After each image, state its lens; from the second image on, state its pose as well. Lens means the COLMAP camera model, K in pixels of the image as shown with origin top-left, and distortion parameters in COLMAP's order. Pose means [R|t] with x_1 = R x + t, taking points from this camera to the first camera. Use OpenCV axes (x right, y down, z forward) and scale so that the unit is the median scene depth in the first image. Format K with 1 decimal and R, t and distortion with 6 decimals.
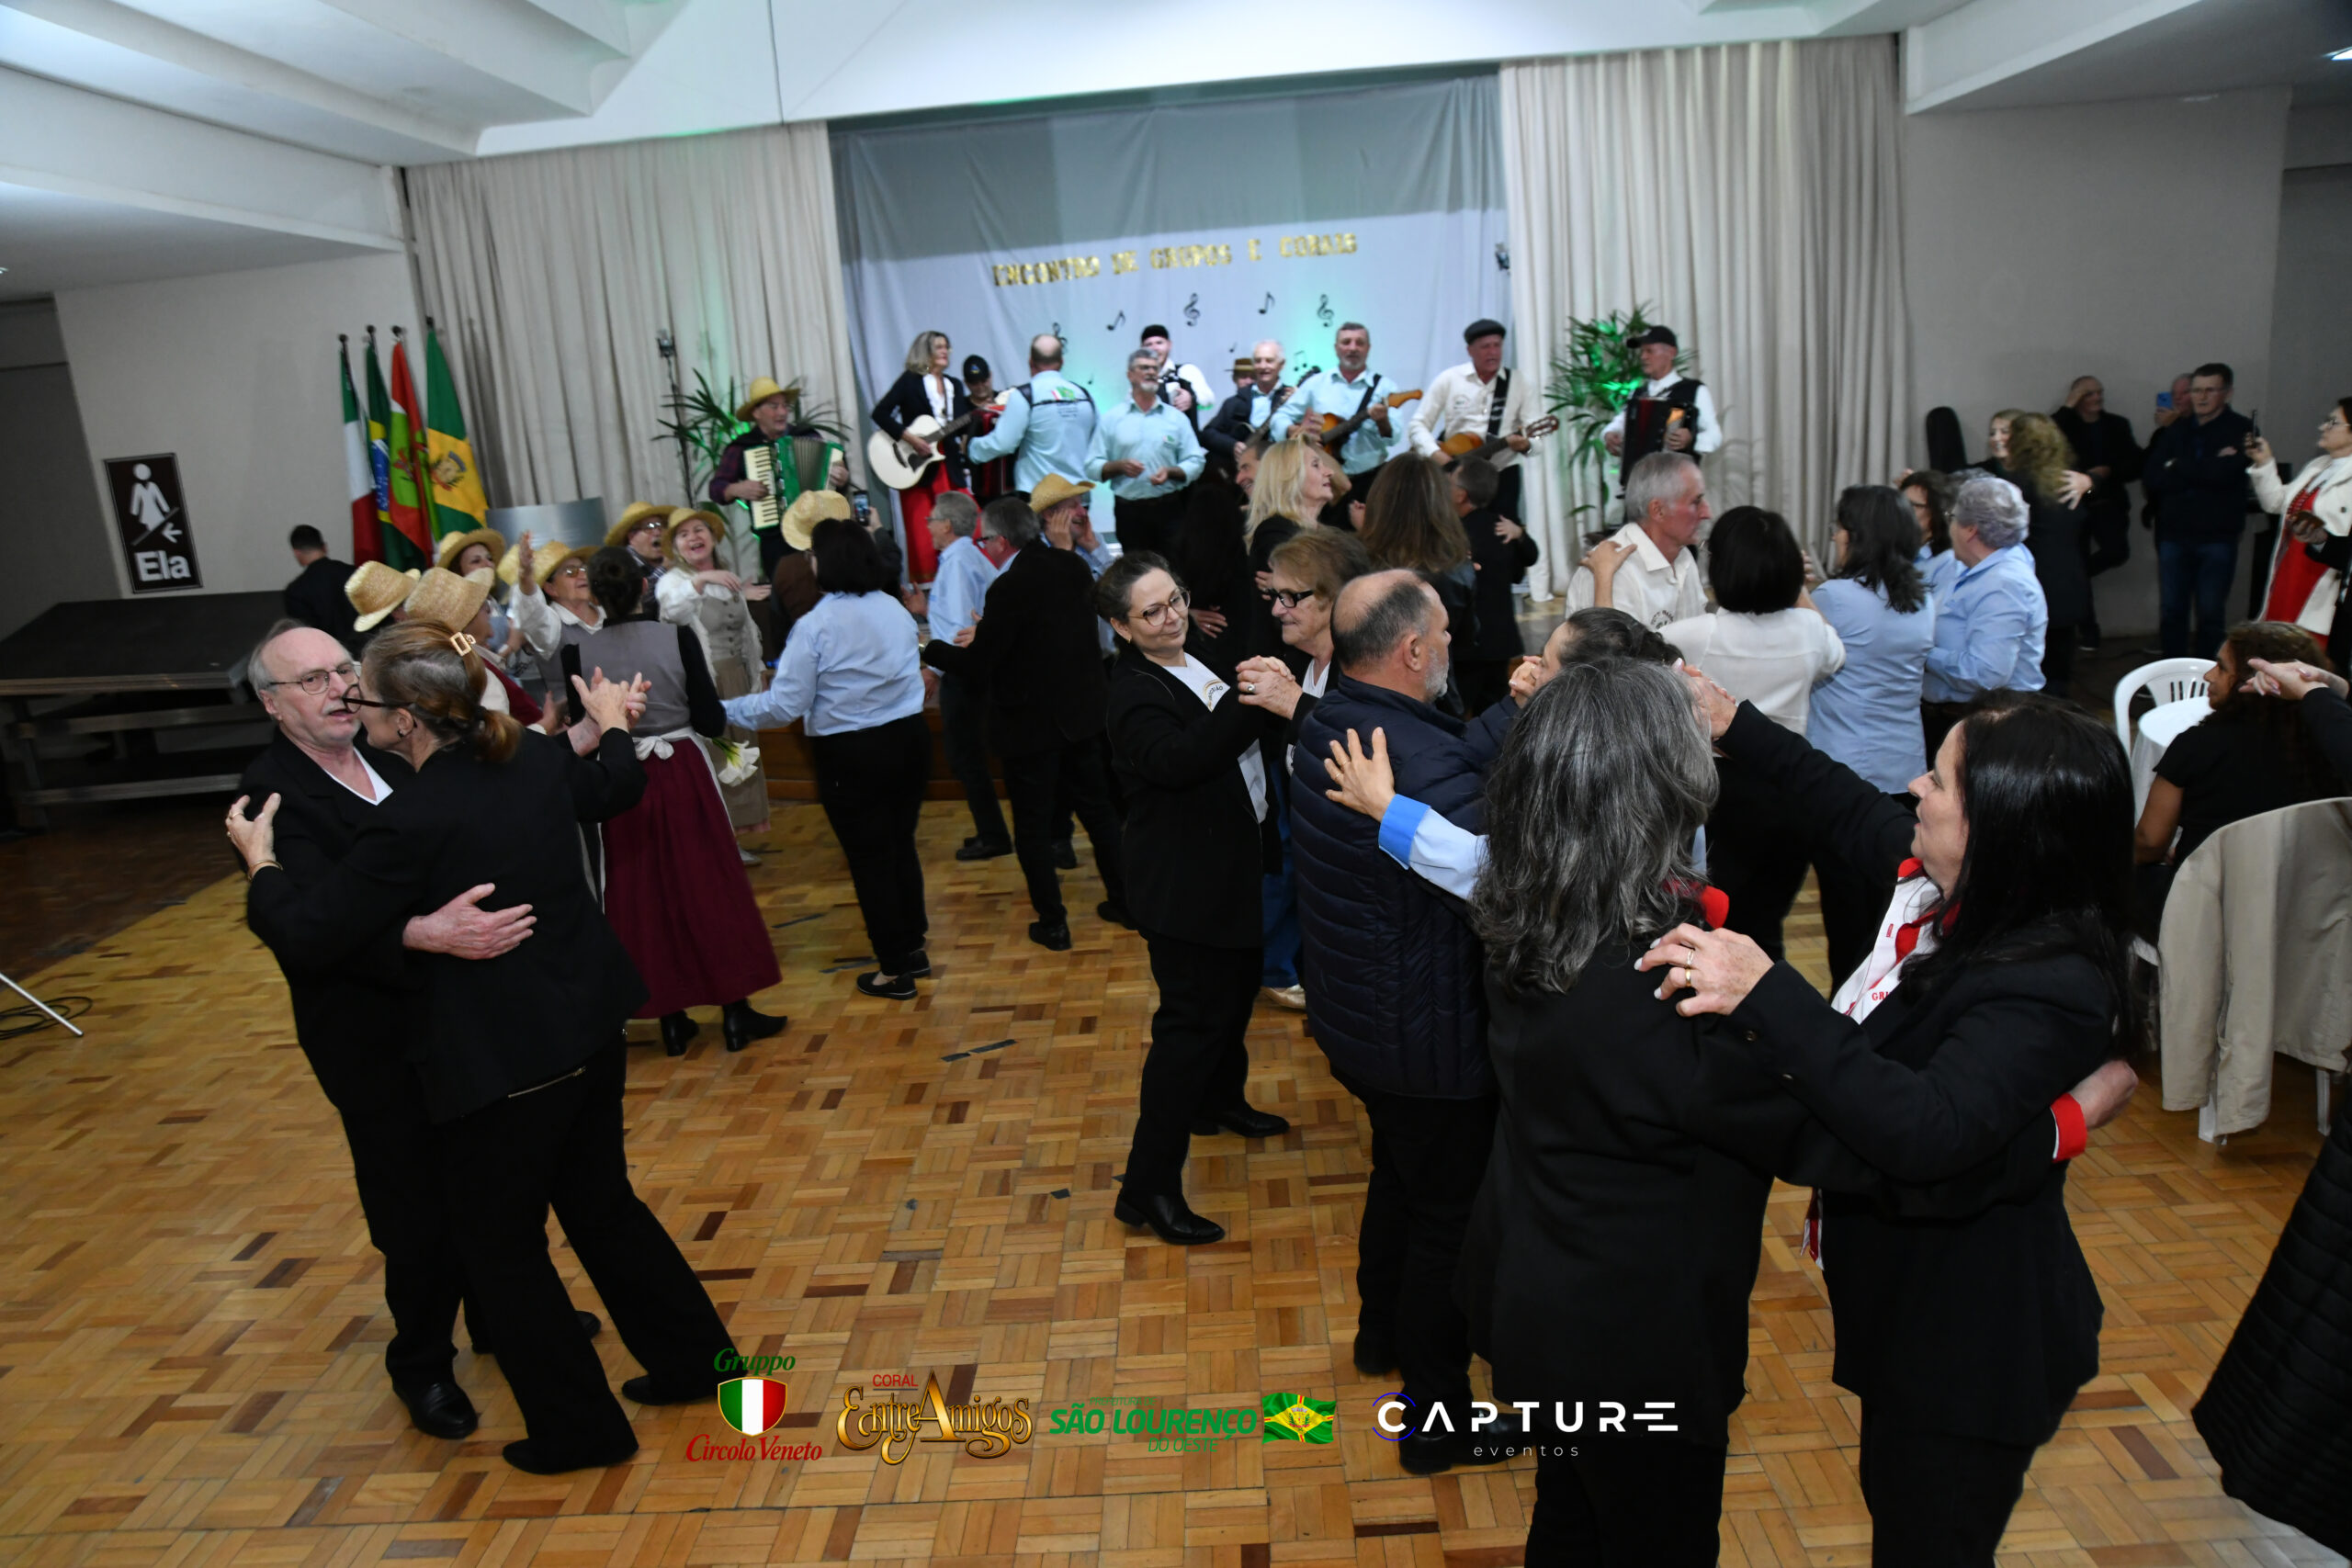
lens RADIAL K [[1632.9, 0, 1176.0], [0, 1632.9, 784.0], [0, 0, 1]] dist [-0.116244, 0.076537]
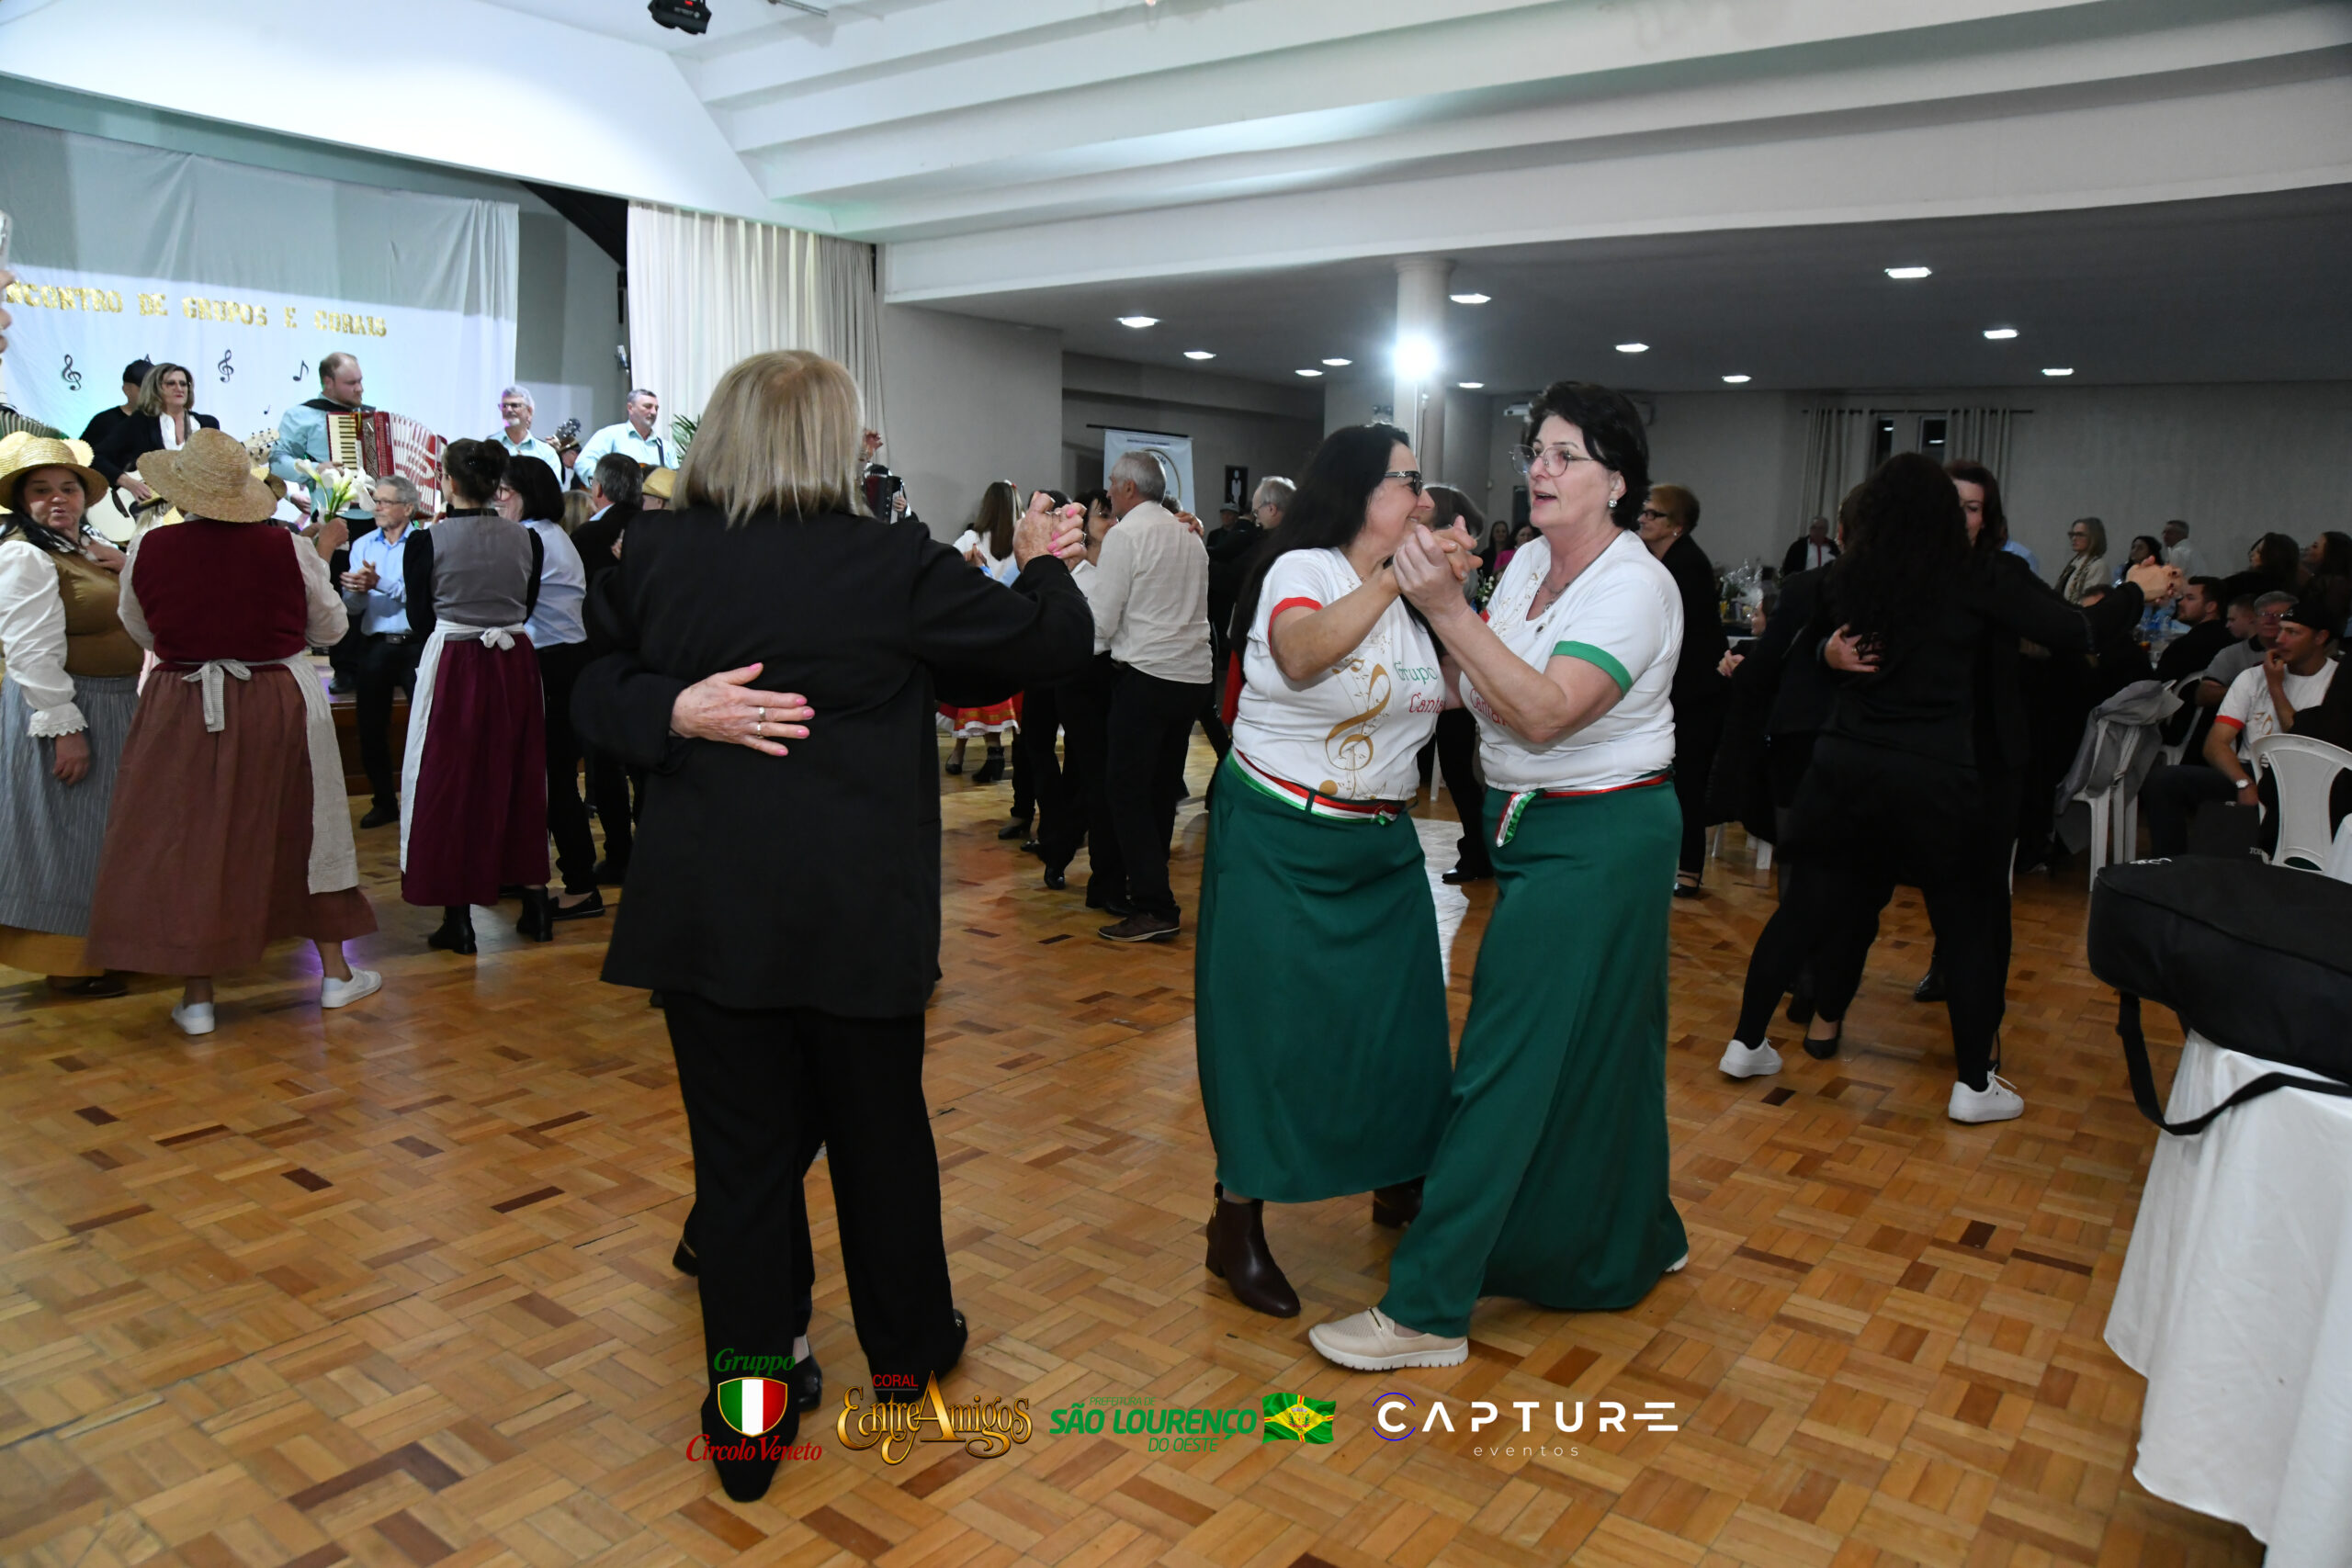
lens RADIAL K [[1632.9, 0, 1176.0], [0, 1632.9, 784.0], [0, 0, 1]] dist [-0.116244, 0.076537]
pose [[0.581048, -0.032689, 0.813213, -0.497352], [0.131068, 0.989909, -0.053858, 0.098032], [-0.803246, 0.137880, 0.579469, 0.016582]]
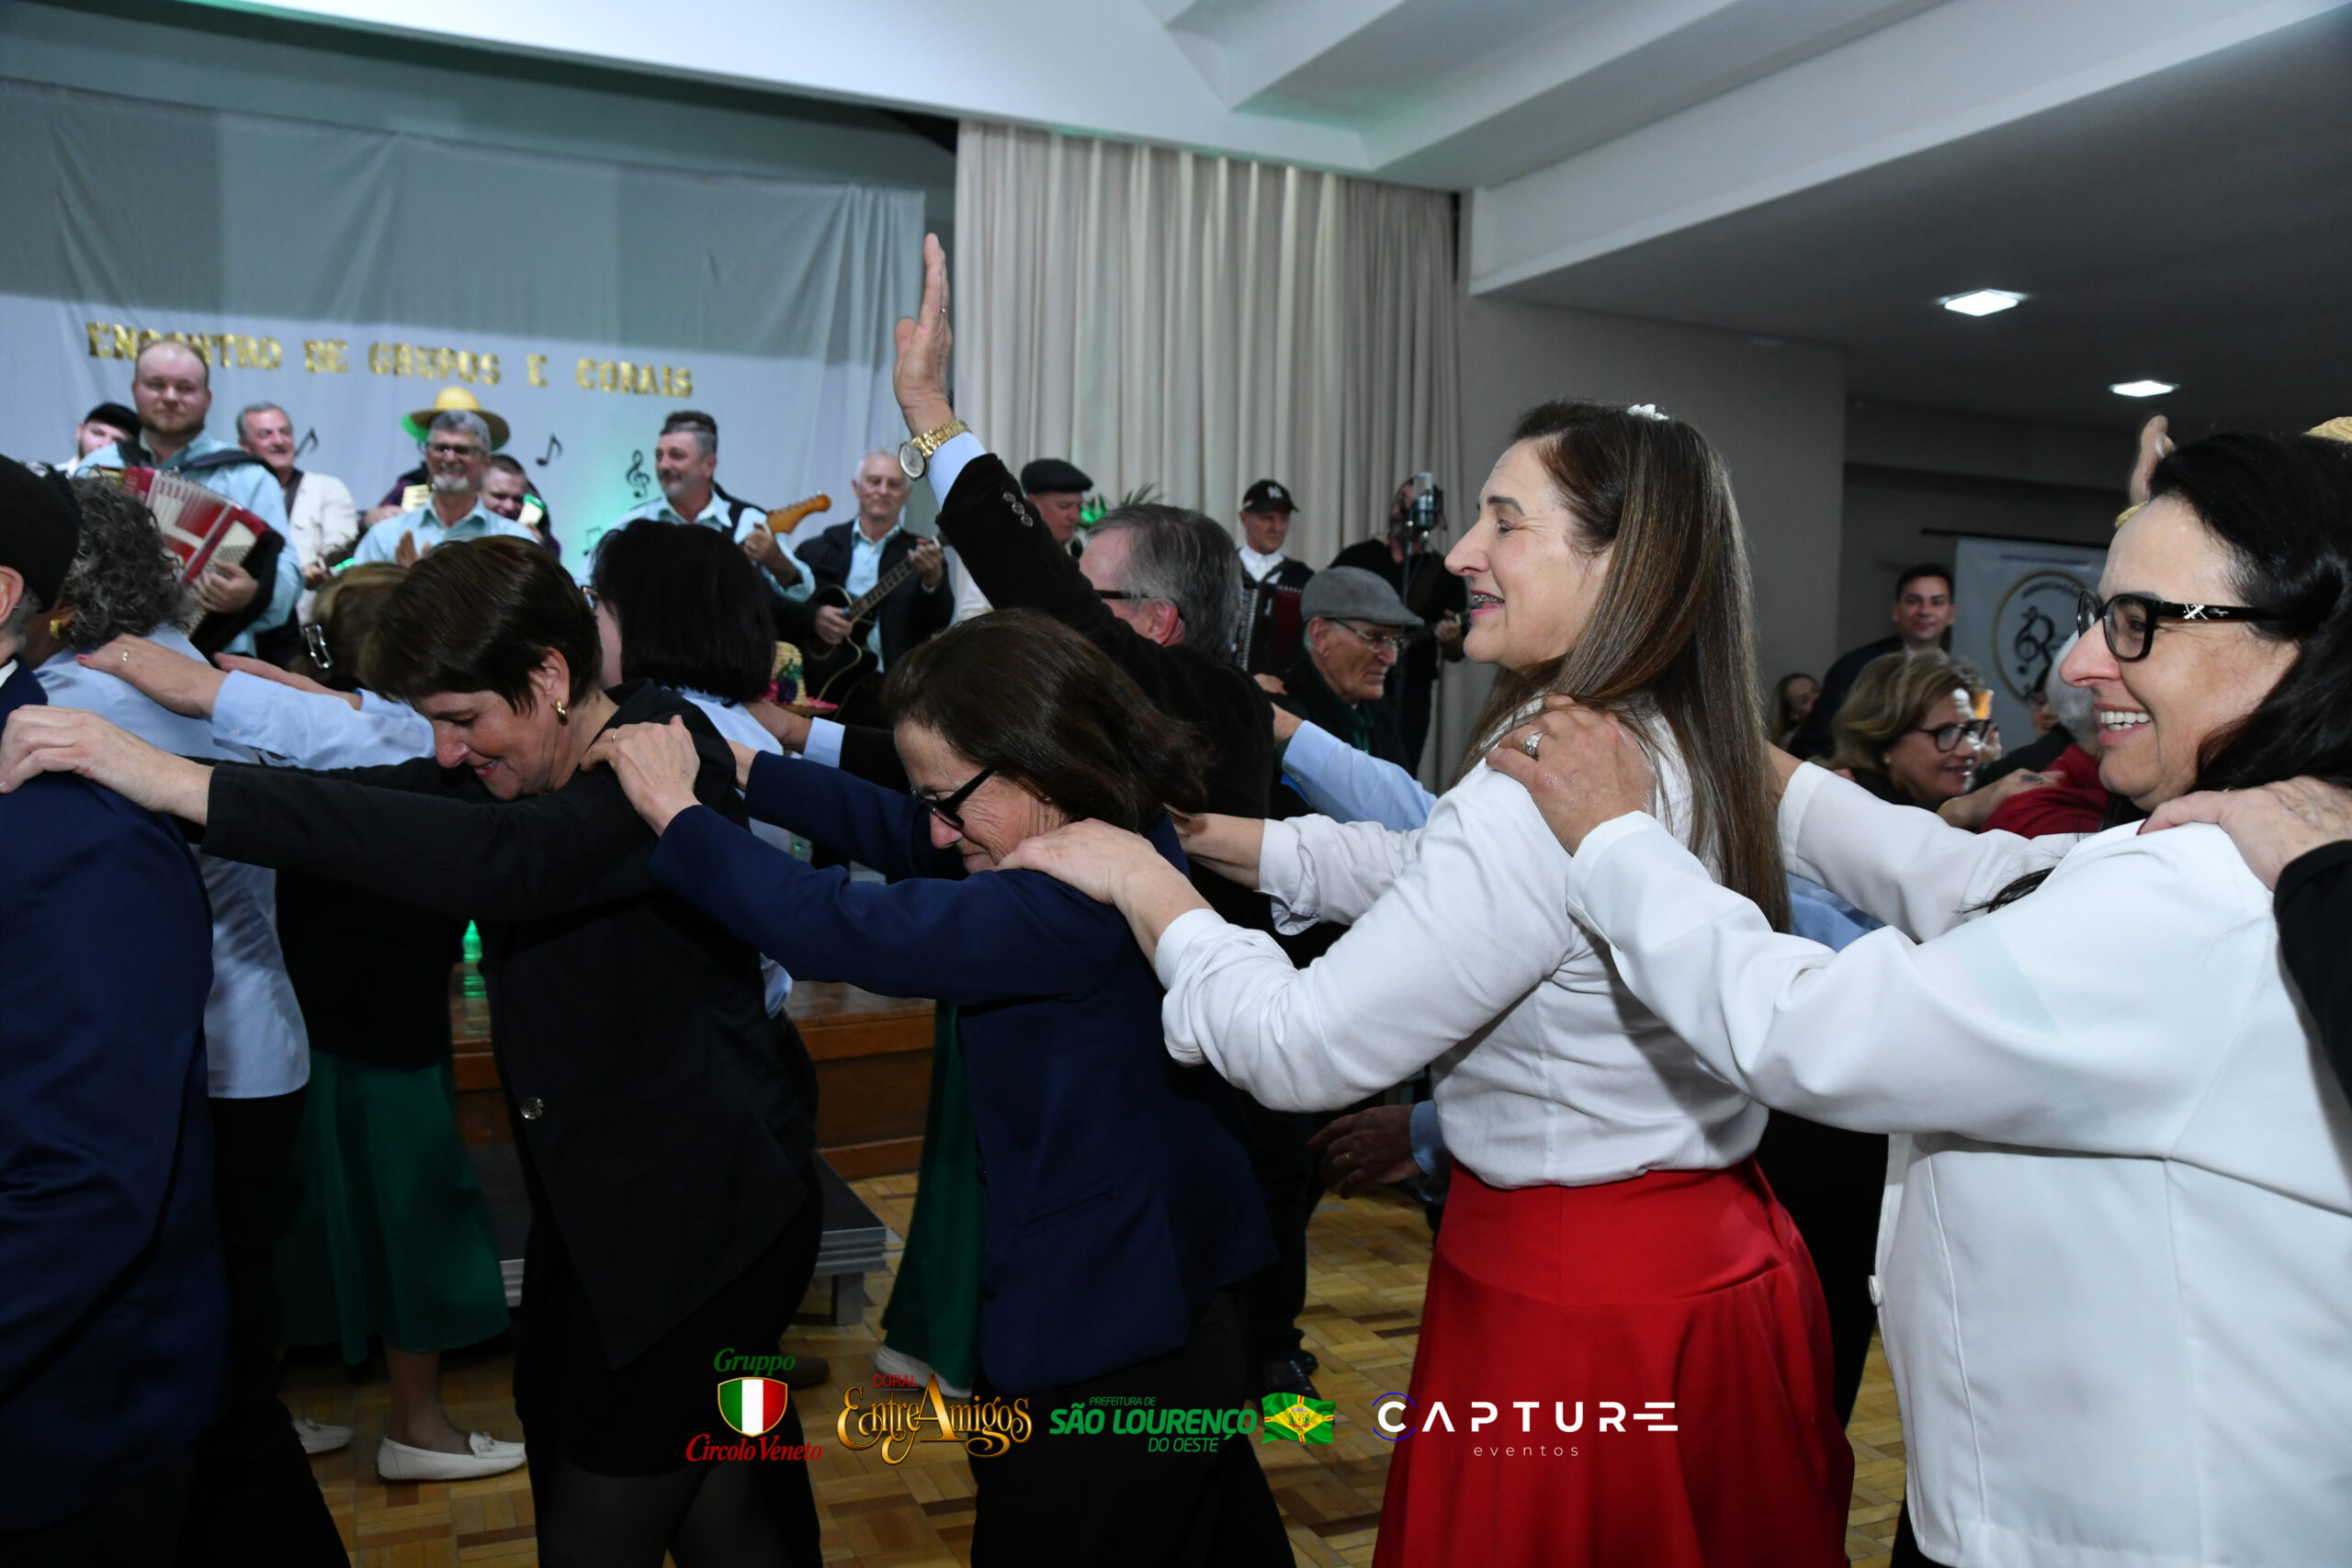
lens RADIAL K [[1819.9, 0, 1173.7], [0, 1819.9, 814.7], [0, 0, 1]] dist [-0.094592, 0.110618]
pose [[0.902503, 0.073913, 0.424295, -0.017426], [0.005147, 0.983243, -0.182230, -0.015401], [-0.430654, 0.166646, 0.886998, 0.288304]]
